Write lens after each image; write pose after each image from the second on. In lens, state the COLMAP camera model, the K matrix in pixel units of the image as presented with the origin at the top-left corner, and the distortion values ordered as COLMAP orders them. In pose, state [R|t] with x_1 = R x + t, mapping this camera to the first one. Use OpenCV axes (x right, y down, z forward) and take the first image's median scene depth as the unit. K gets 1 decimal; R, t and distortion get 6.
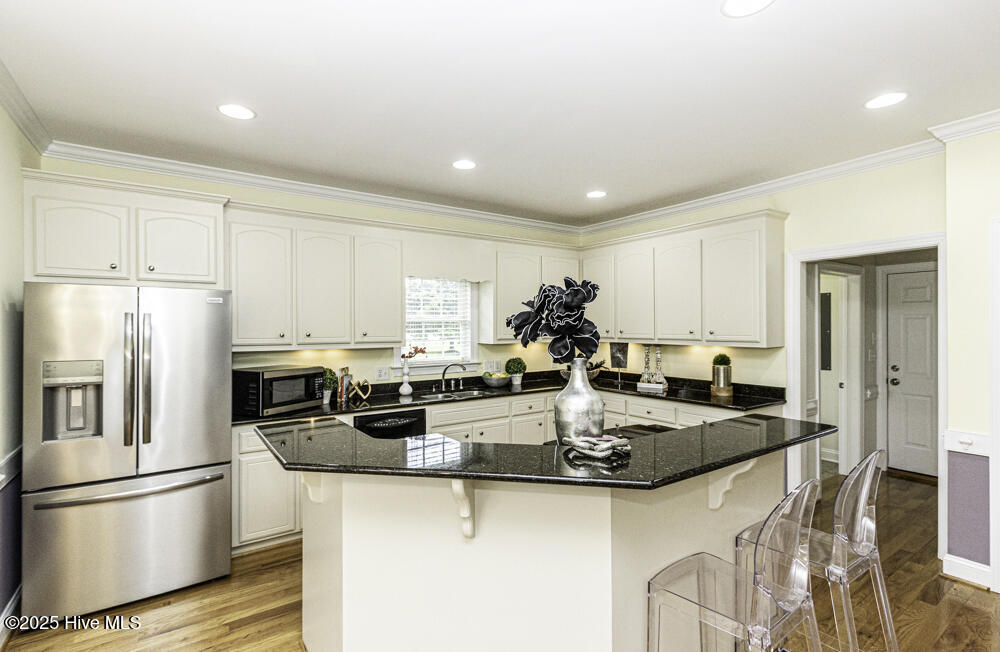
lens RADIAL K [[463.4, 0, 489.6], [0, 463.4, 323.3], [0, 0, 1]] dist [-0.001862, -0.000714]
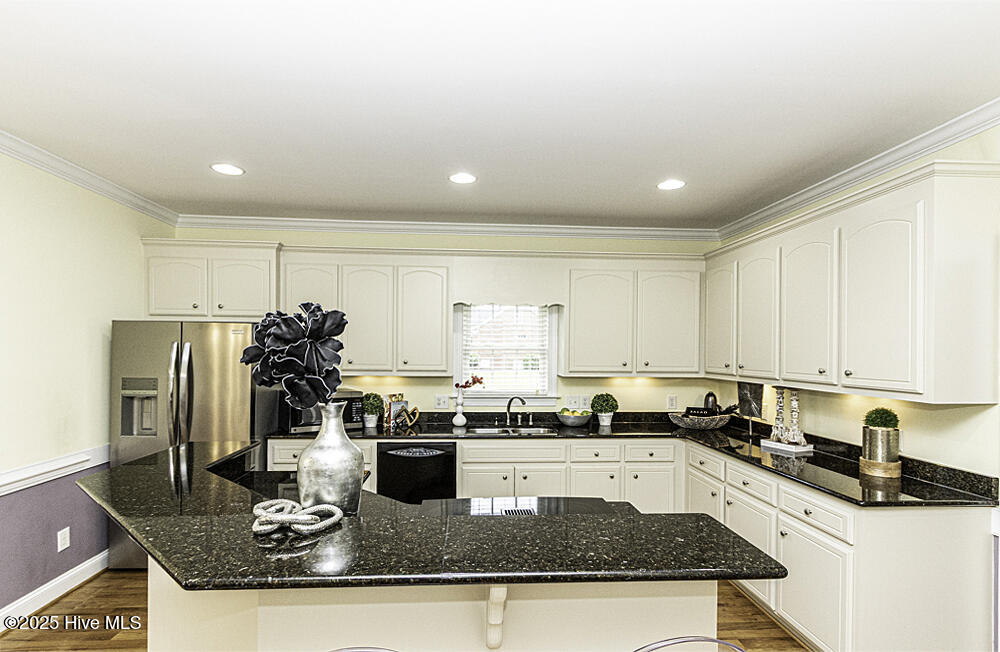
lens RADIAL K [[452.9, 0, 502.1], [0, 452.9, 351.6], [0, 0, 1]] dist [0.000838, -0.000187]
pose [[0.859532, 0.009689, -0.510991, 0.375709], [-0.008685, 0.999953, 0.004352, -0.005479], [0.511009, 0.000697, 0.859575, 0.230291]]
